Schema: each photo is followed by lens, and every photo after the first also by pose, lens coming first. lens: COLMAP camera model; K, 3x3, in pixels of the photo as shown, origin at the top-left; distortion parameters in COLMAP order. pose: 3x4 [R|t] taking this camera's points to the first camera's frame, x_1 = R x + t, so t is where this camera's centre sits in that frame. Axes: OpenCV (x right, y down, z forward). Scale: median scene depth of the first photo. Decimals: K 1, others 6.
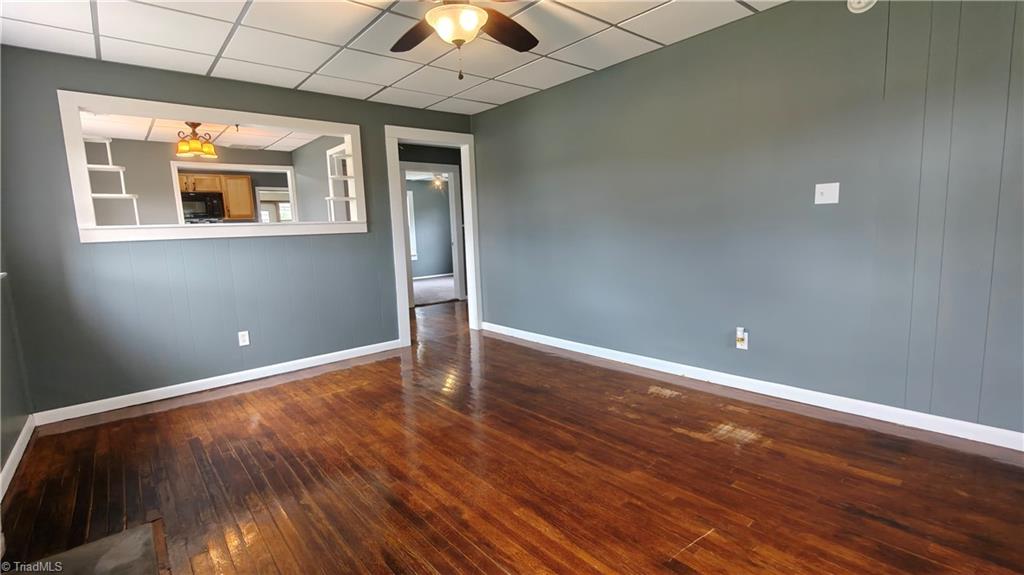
lens RADIAL K [[461.9, 0, 512.0], [0, 461.9, 287.5], [0, 0, 1]] dist [-0.001247, 0.000716]
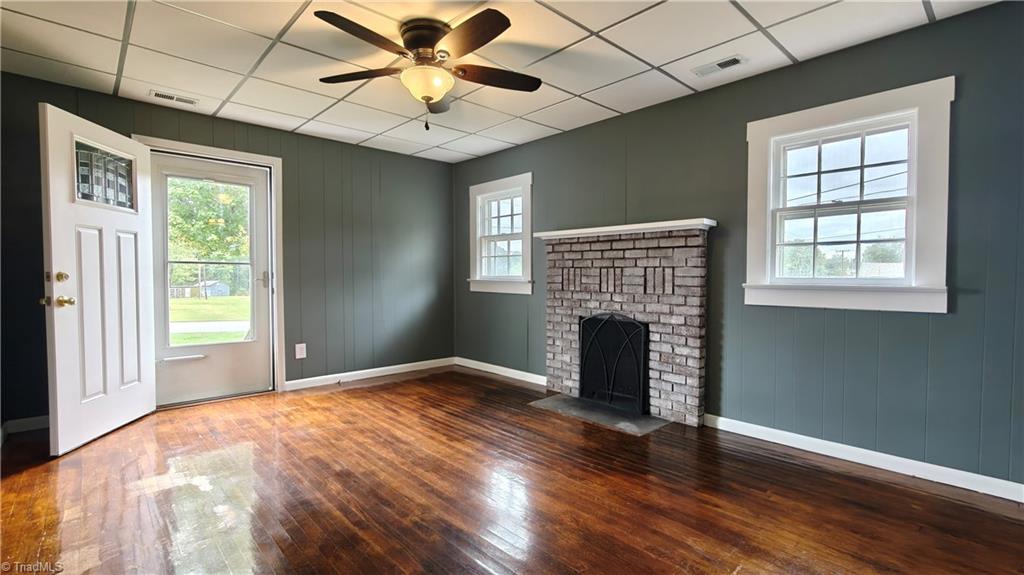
lens RADIAL K [[461.9, 0, 512.0], [0, 461.9, 287.5], [0, 0, 1]] dist [-0.001247, 0.000716]
pose [[-0.998568, 0.041833, -0.033342, -0.288263], [0.036057, 0.986752, 0.158176, -0.260245], [0.039517, 0.156747, -0.986848, 2.384750]]
